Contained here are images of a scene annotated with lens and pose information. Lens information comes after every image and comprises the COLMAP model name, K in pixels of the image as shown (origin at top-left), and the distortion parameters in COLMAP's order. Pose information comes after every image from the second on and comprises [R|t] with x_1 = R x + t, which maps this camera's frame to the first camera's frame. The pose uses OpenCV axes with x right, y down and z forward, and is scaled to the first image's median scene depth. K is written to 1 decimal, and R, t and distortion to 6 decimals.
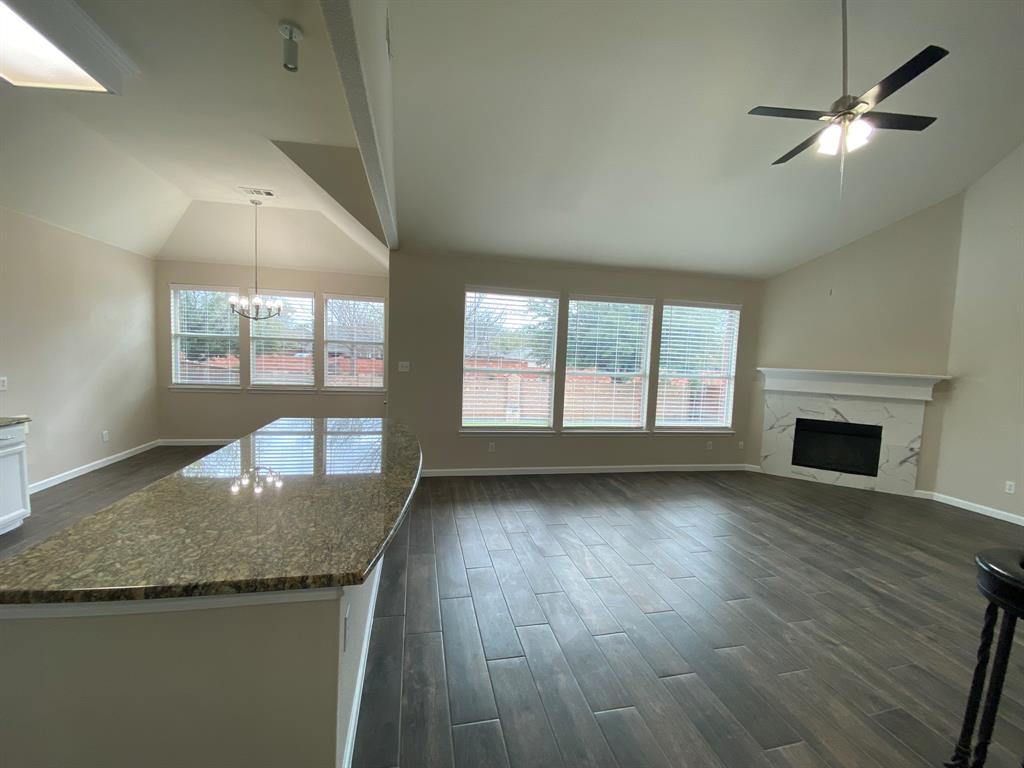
lens RADIAL K [[414.2, 0, 508.9], [0, 414.2, 384.5], [0, 0, 1]] dist [0.028635, -0.023605]
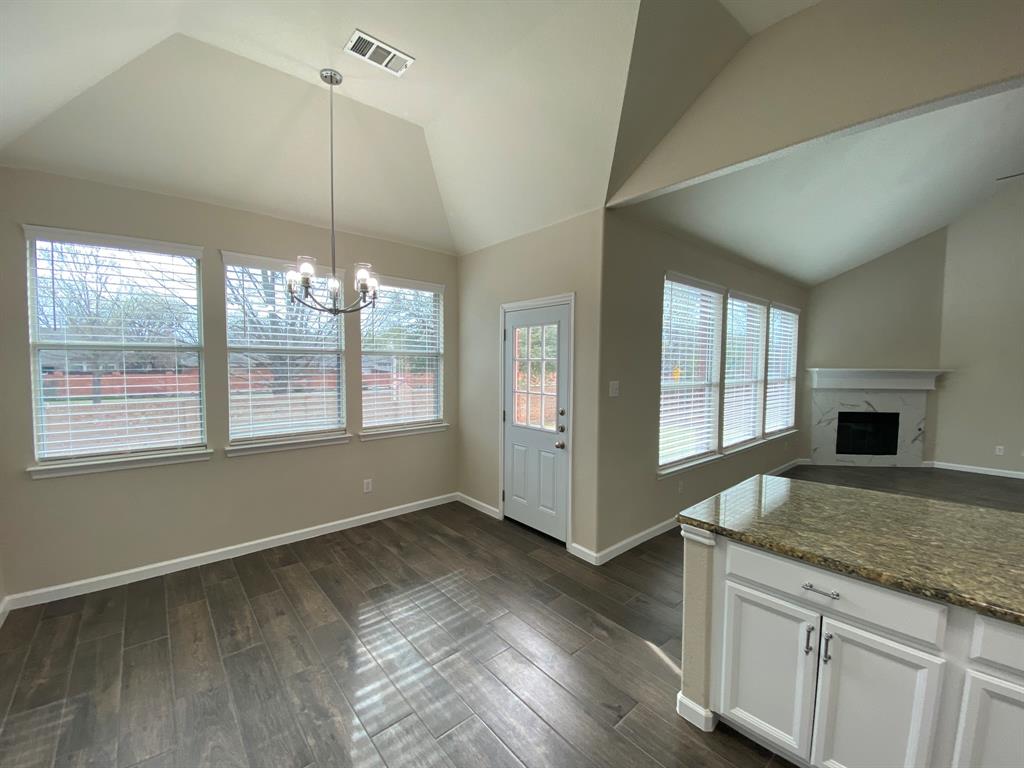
lens RADIAL K [[412.0, 0, 507.4], [0, 412.0, 386.6], [0, 0, 1]] dist [0.026093, -0.023877]
pose [[0.879521, -0.060423, 0.472009, -0.666225], [0.061182, 0.998032, 0.013756, -0.061888], [-0.471911, 0.016779, 0.881487, 0.474655]]
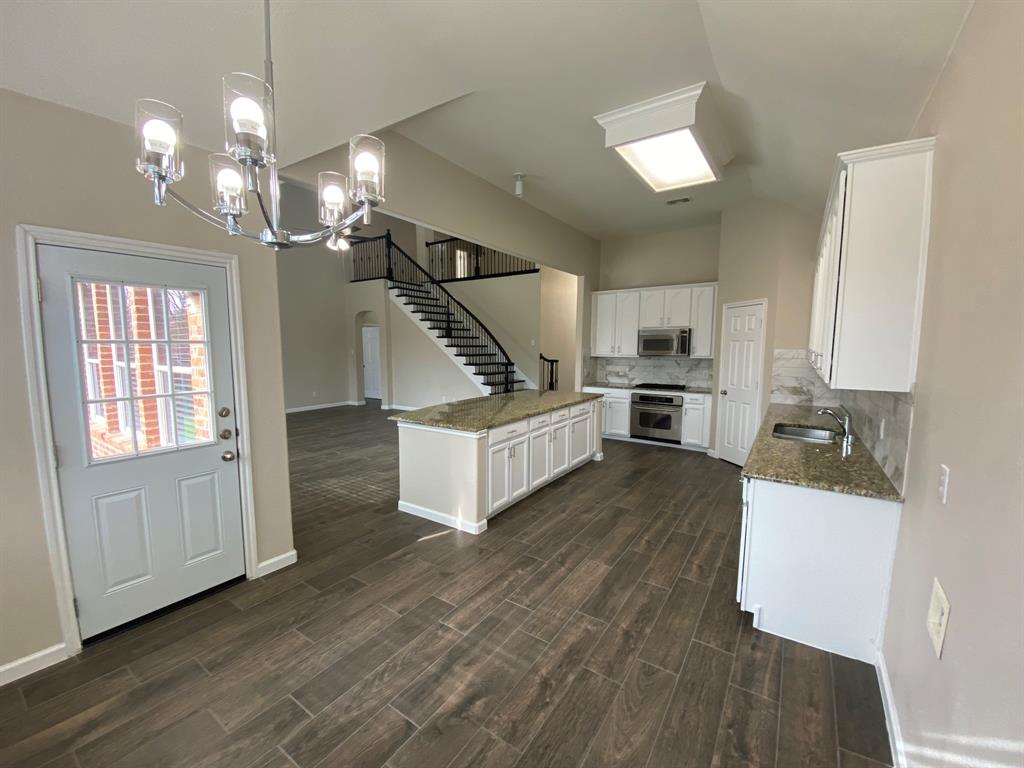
lens RADIAL K [[414.2, 0, 508.9], [0, 414.2, 384.5], [0, 0, 1]] dist [0.028635, -0.023605]
pose [[-0.686266, -0.108596, 0.719198, -0.866740], [0.027036, 0.984299, 0.174424, -0.116154], [-0.726848, 0.139146, -0.672555, 1.086345]]
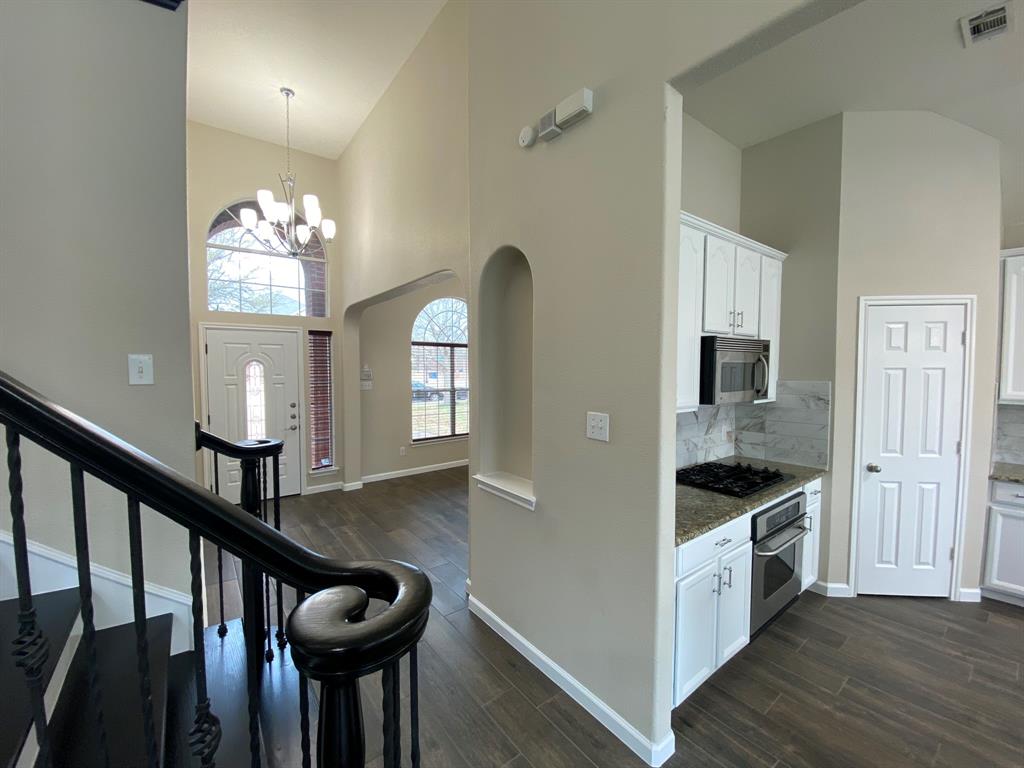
lens RADIAL K [[414.2, 0, 508.9], [0, 414.2, 384.5], [0, 0, 1]] dist [0.028635, -0.023605]
pose [[-0.905345, -0.020441, -0.424184, 0.183339], [-0.066384, 0.993374, 0.093814, -0.024706], [0.419456, 0.113093, -0.900703, 0.259189]]
